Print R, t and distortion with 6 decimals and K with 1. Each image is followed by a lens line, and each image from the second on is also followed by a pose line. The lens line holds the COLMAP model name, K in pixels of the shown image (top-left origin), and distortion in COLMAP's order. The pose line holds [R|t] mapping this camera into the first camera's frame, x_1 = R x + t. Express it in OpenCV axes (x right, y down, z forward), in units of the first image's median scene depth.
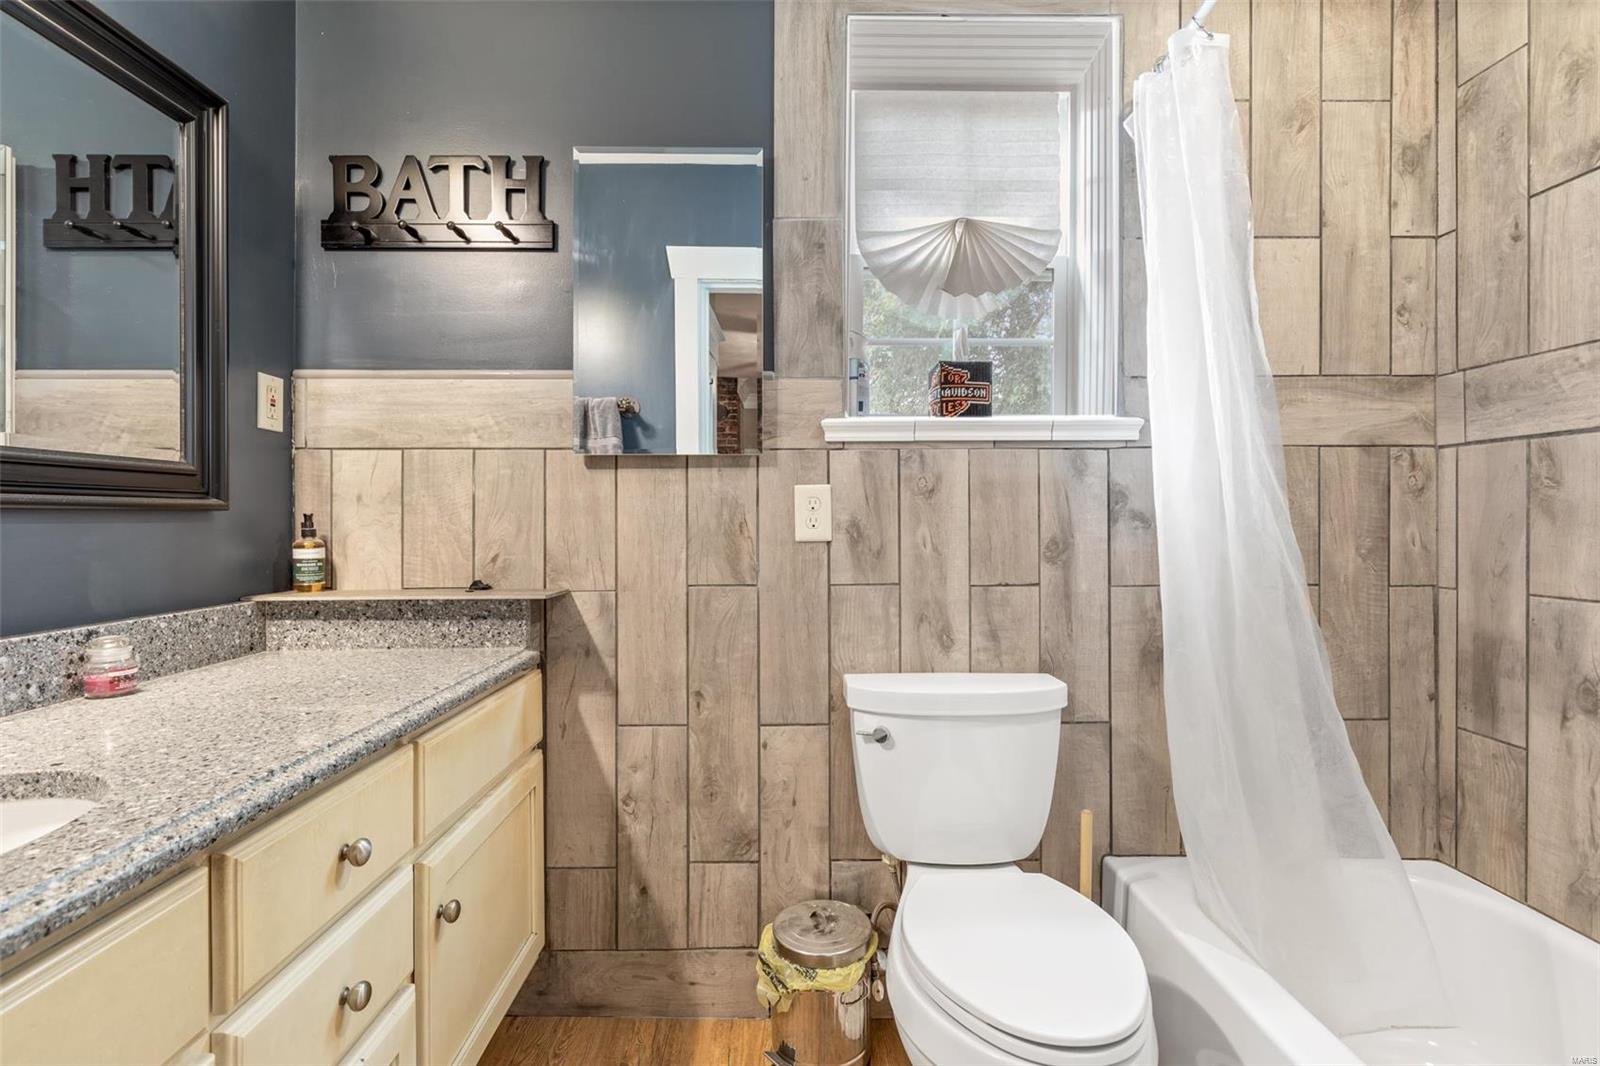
lens RADIAL K [[780.8, 0, 800.1], [0, 780.8, 521.2], [0, 0, 1]] dist [0.004192, -0.002046]
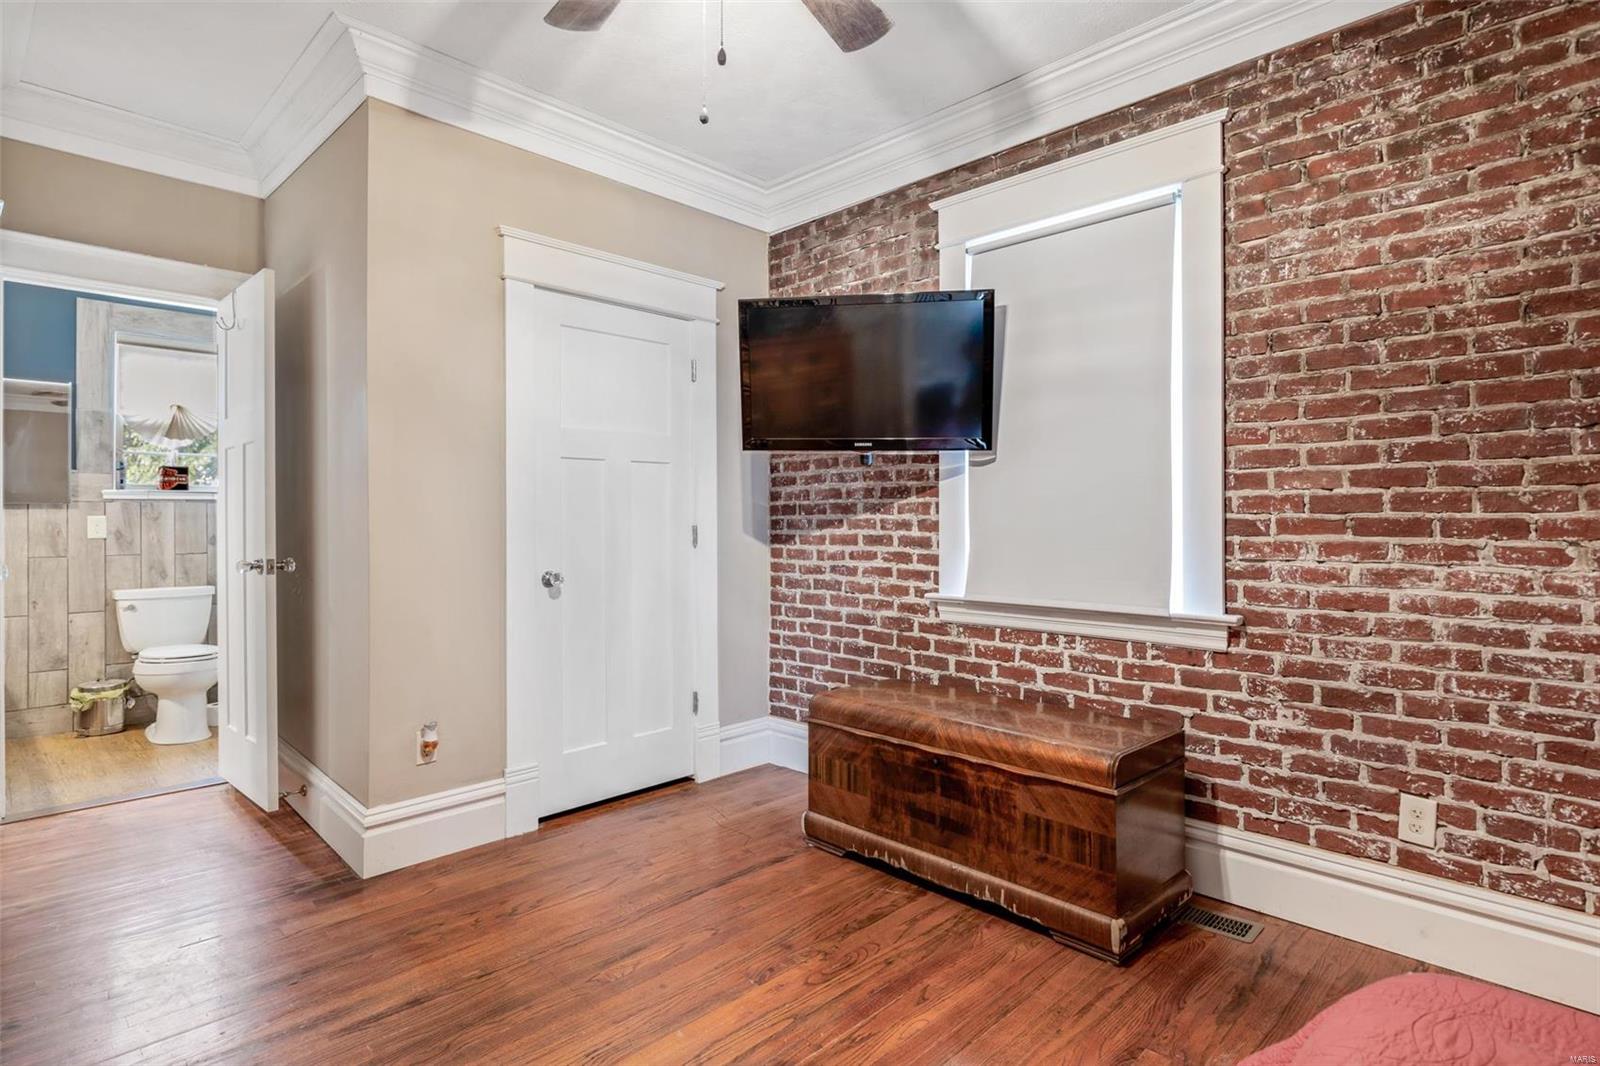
lens RADIAL K [[813.6, 0, 800.2], [0, 813.6, 517.0], [0, 0, 1]] dist [-0.003891, 0.000194]
pose [[0.714709, 0.001994, 0.699419, -0.191489], [0.007062, 0.999924, -0.010067, -0.000943], [-0.699386, 0.012134, 0.714641, -2.442975]]
